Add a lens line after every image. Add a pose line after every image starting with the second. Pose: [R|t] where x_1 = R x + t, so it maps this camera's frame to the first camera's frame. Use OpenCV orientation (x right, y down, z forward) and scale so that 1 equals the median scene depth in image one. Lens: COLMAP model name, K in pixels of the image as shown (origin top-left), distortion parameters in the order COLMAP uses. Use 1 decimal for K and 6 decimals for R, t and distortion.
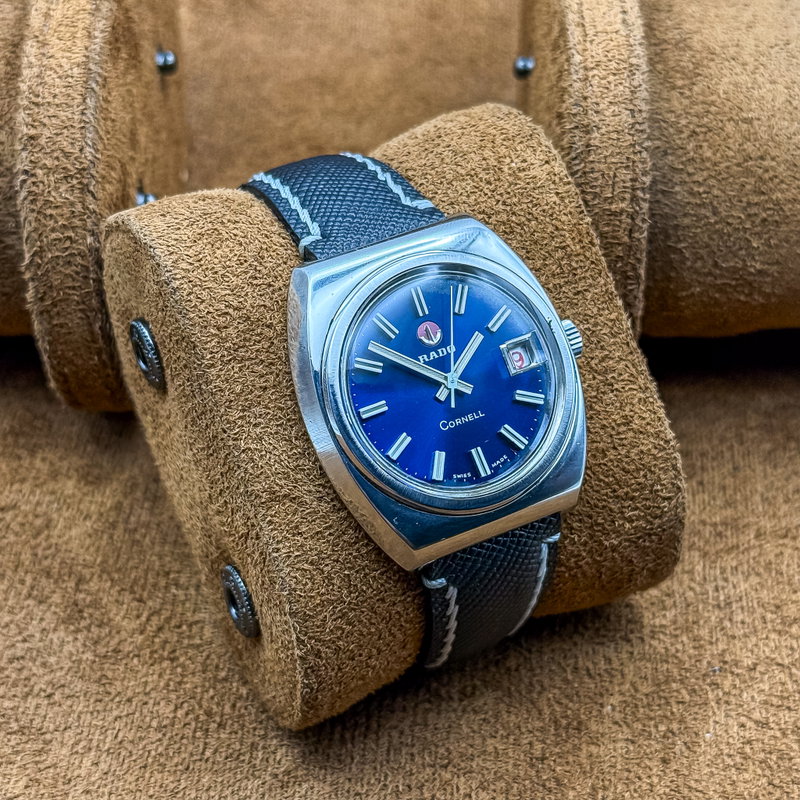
lens RADIAL K [[1897.6, 0, 396.5], [0, 1897.6, 392.0], [0, 0, 1]] dist [0.249963, 0.464528]
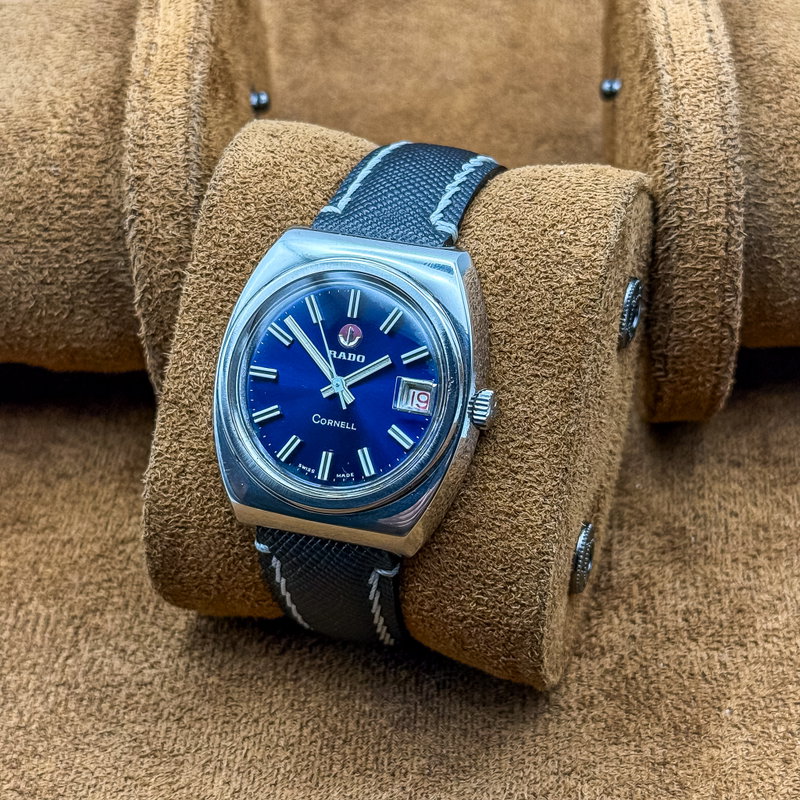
lens RADIAL K [[1897.6, 0, 396.5], [0, 1897.6, 392.0], [0, 0, 1]] dist [0.249963, 0.464528]
pose [[0.702108, 0.465959, -0.538448, 0.588339], [-0.422994, 0.881218, 0.211022, -0.225558], [0.572818, 0.079600, 0.815809, 0.160675]]
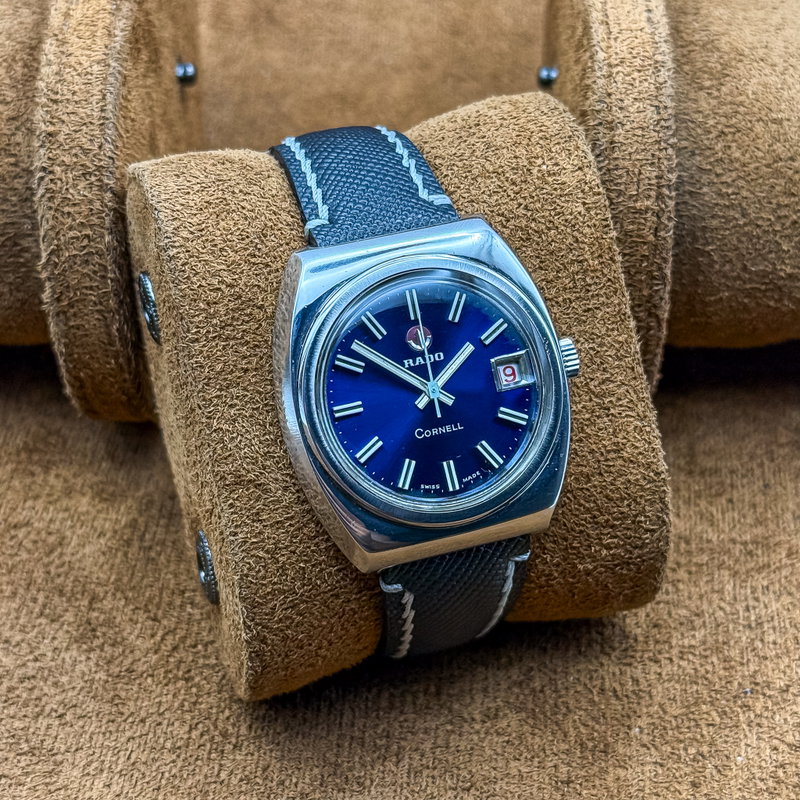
lens RADIAL K [[1897.6, 0, 396.5], [0, 1897.6, 392.0], [0, 0, 1]] dist [0.249963, 0.464528]
pose [[0.984788, 0.144736, -0.096144, 0.100265], [-0.135884, 0.986348, 0.093020, -0.089437], [0.108294, -0.078540, 0.991011, 0.025809]]
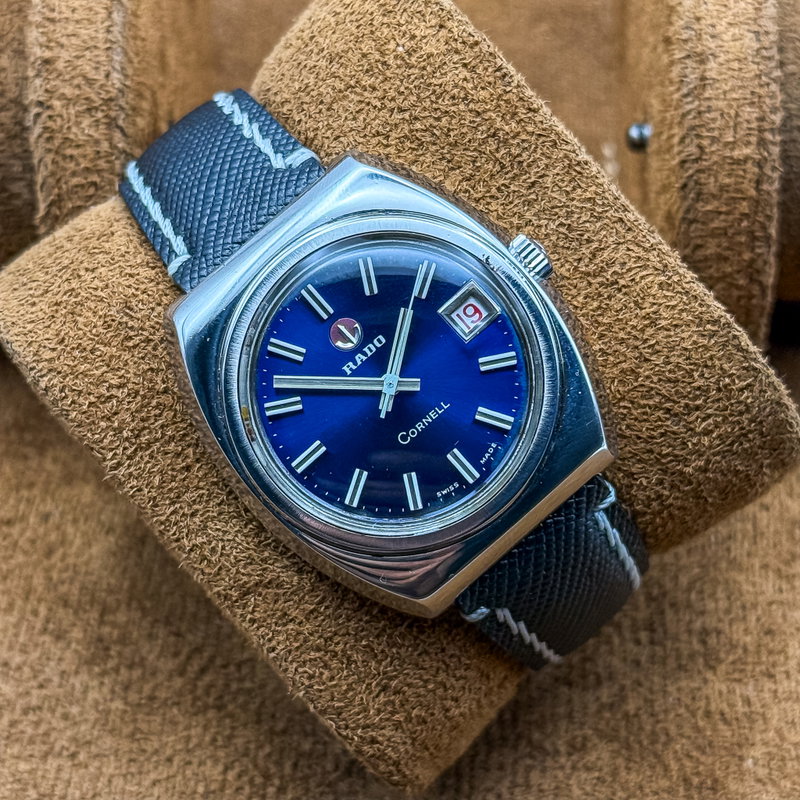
lens RADIAL K [[2287.1, 0, 380.3], [0, 2287.1, 413.8], [0, 0, 1]] dist [0.181277, 0.670344]
pose [[0.895174, -0.325092, -0.304924, 0.295404], [0.383090, 0.910860, 0.153544, -0.134798], [0.227828, -0.254262, 0.939918, 0.105180]]
